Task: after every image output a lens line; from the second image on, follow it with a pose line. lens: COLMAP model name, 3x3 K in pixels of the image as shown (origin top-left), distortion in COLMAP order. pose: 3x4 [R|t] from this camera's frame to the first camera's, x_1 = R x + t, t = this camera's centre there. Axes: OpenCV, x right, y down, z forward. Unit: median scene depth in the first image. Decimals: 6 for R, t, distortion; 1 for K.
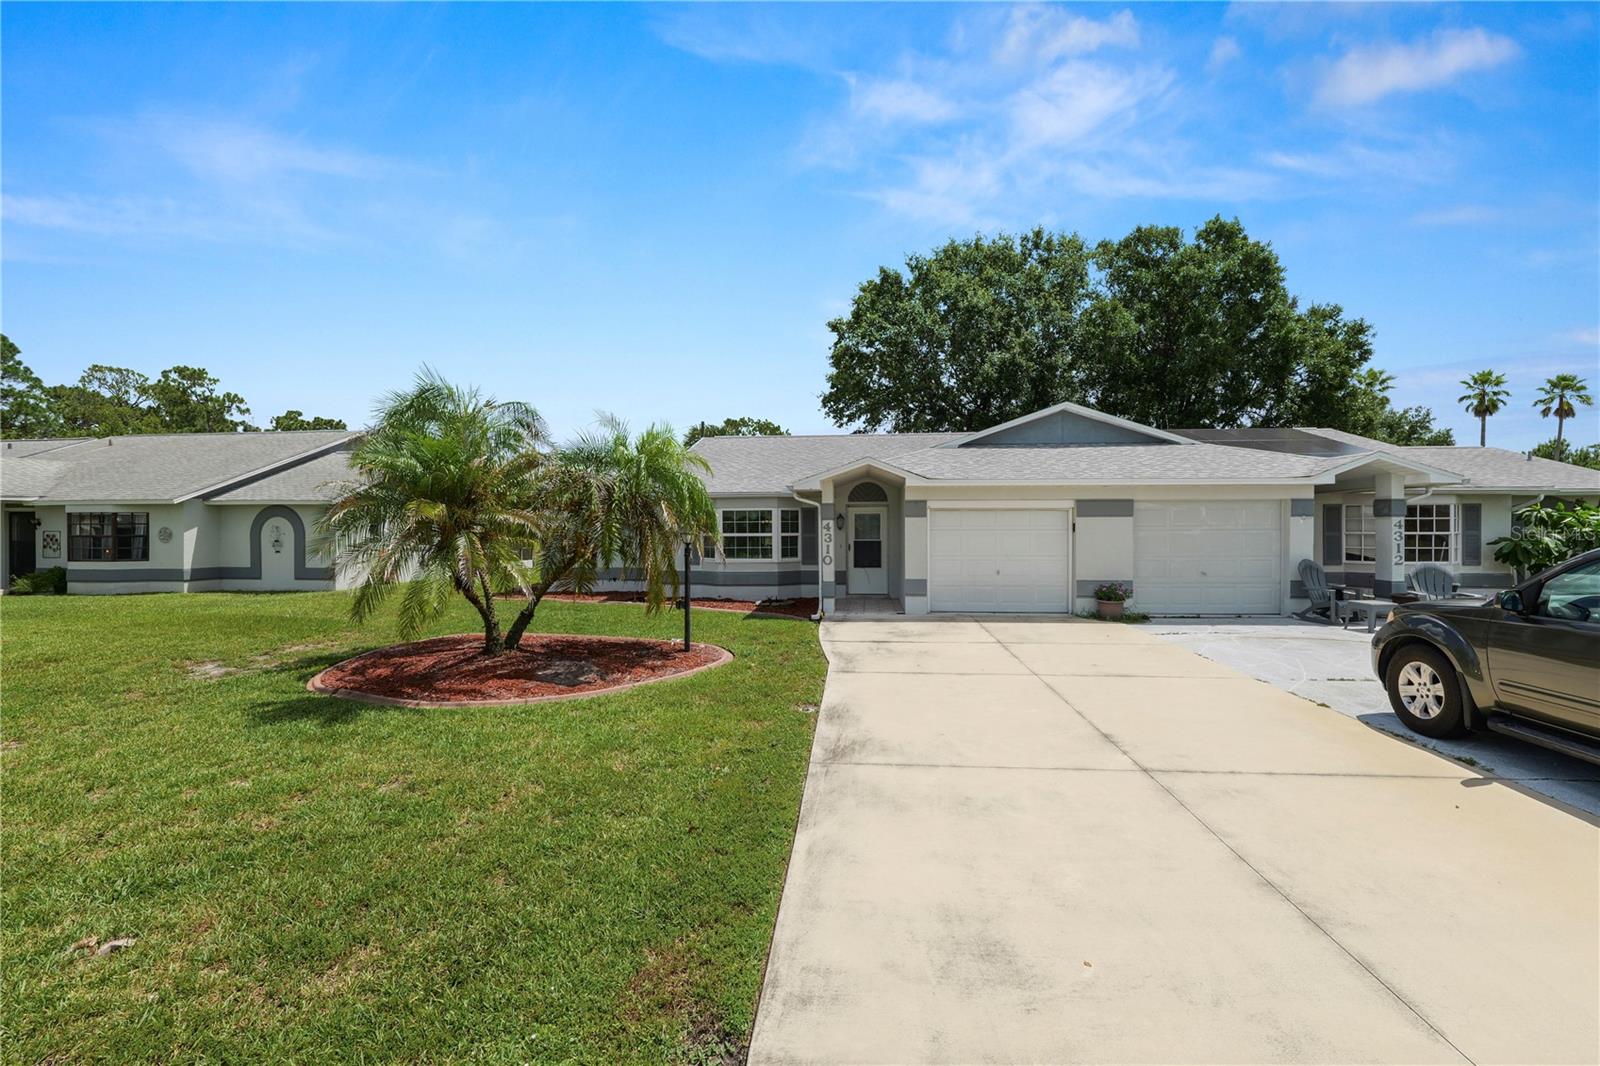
lens RADIAL K [[628.4, 0, 825.3], [0, 628.4, 527.0], [0, 0, 1]] dist [-0.002017, 0.000032]
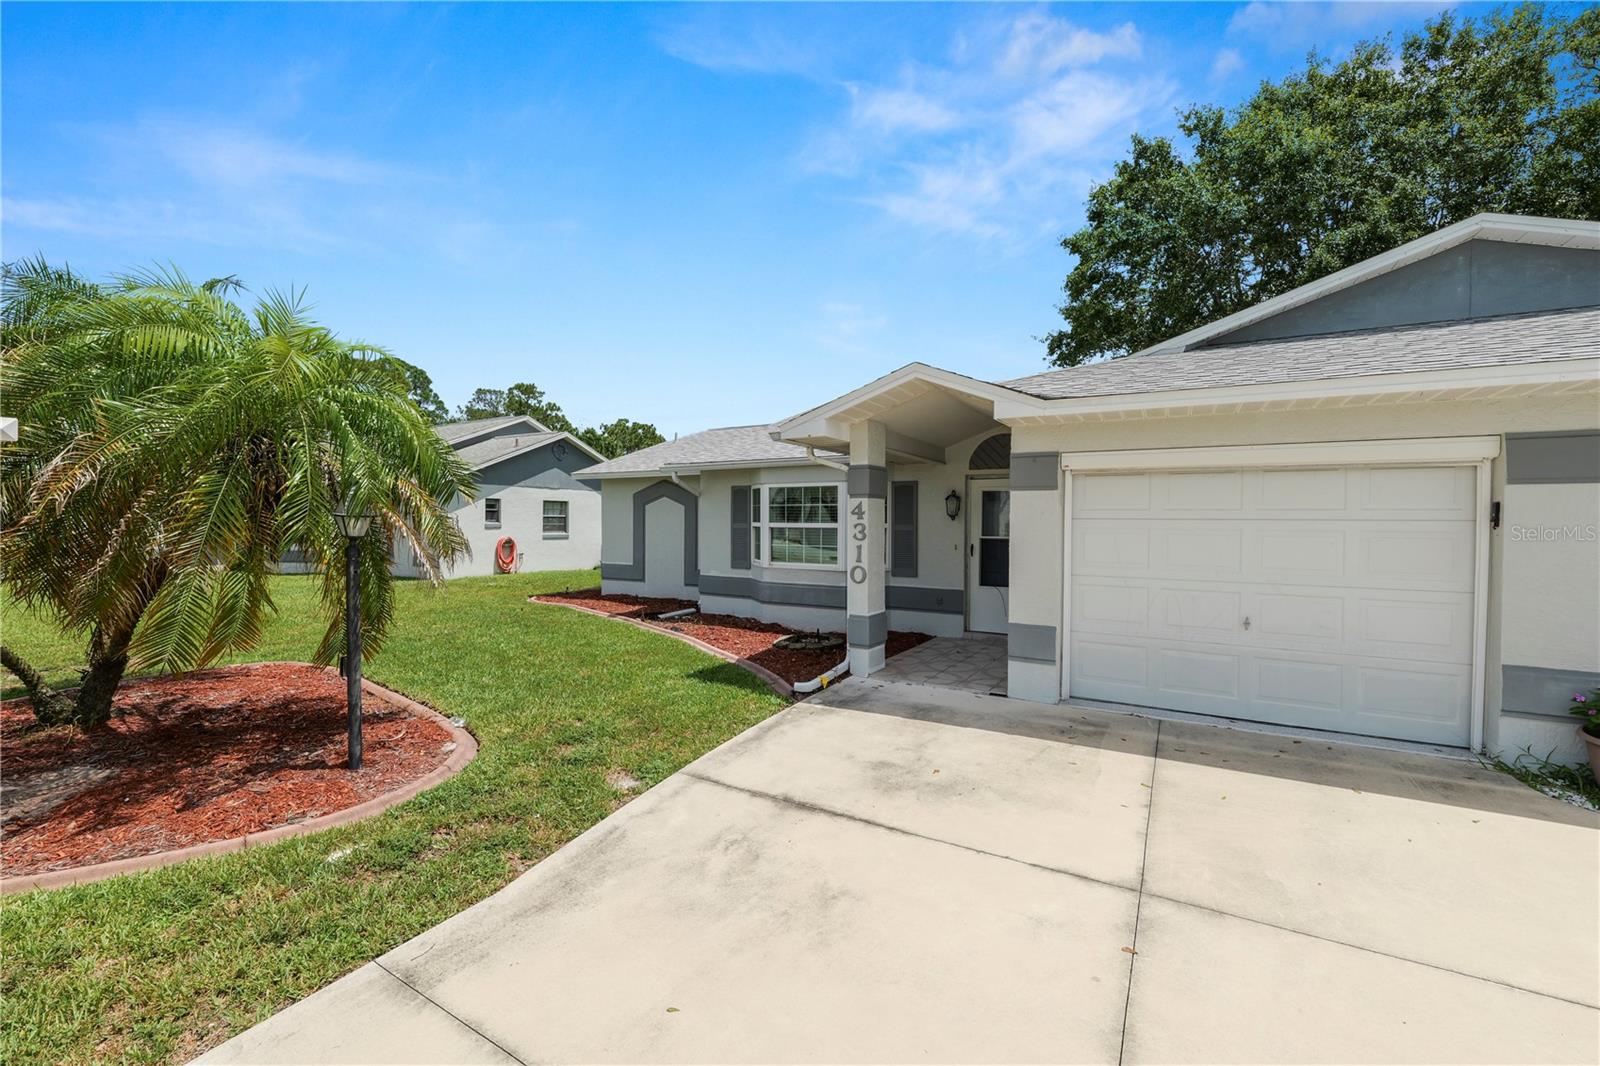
lens RADIAL K [[649.1, 0, 815.3], [0, 649.1, 530.1], [0, 0, 1]] dist [-0.009839, 0.000474]
pose [[0.900294, 0.016472, -0.434971, 0.168133], [-0.009819, 0.999798, 0.017538, 0.005708], [0.435172, -0.011519, 0.900274, 0.410604]]
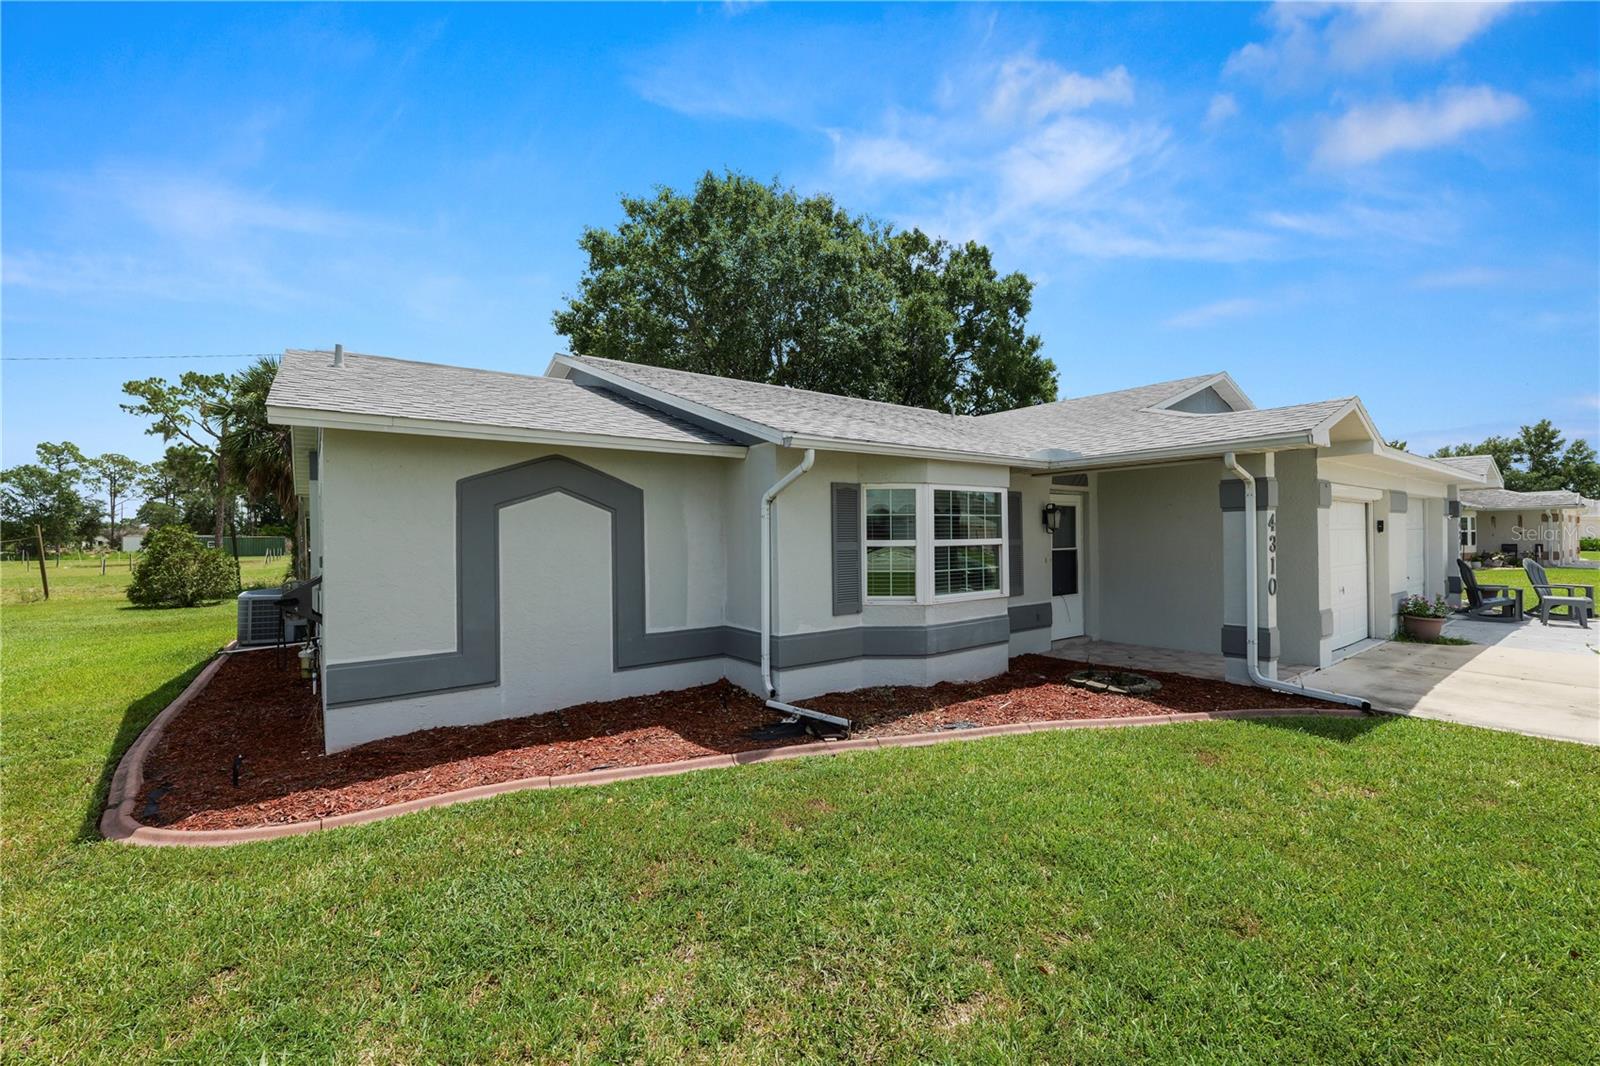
lens RADIAL K [[649.1, 0, 815.3], [0, 649.1, 530.1], [0, 0, 1]] dist [-0.009839, 0.000474]
pose [[0.759163, 0.002699, 0.650895, -0.522268], [0.006593, 0.999908, -0.011836, 0.008301], [-0.650867, 0.013276, 0.759075, 0.688731]]
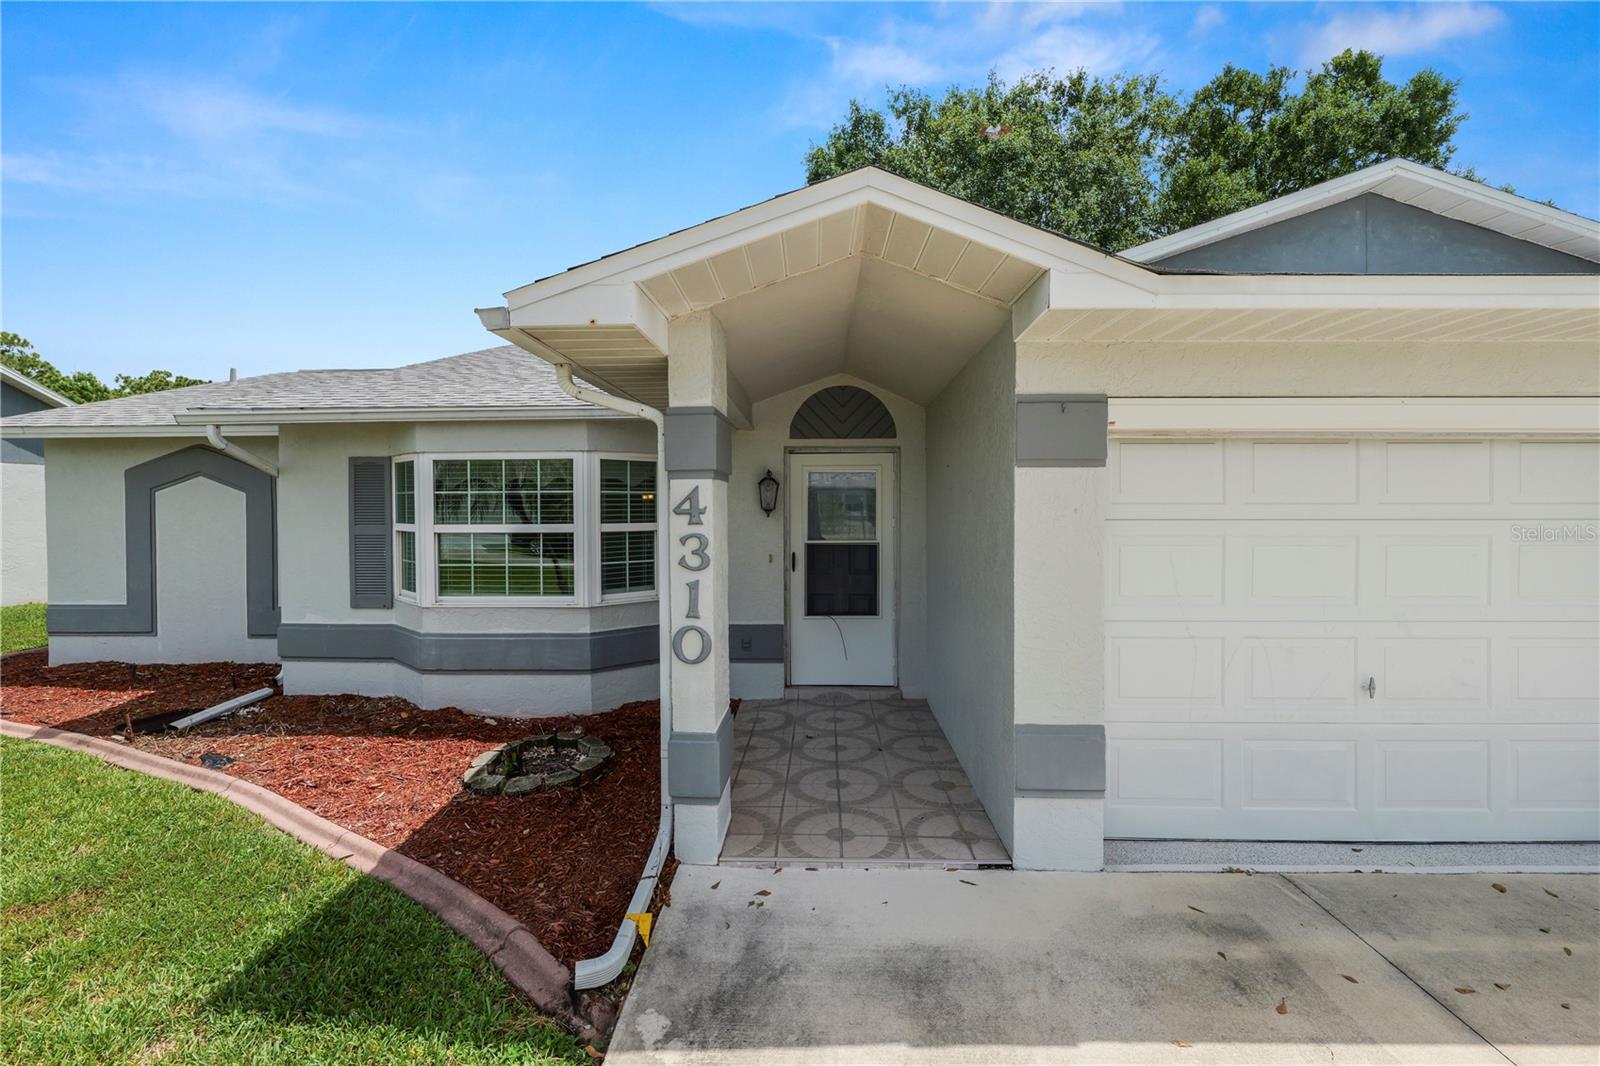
lens RADIAL K [[660.3, 0, 802.0], [0, 660.3, 516.6], [0, 0, 1]] dist [-0.010555, 0.000236]
pose [[0.999462, 0.001560, 0.032769, 0.030569], [-0.002040, 0.999891, 0.014625, 0.000032], [-0.032743, -0.014684, 0.999356, 0.613309]]
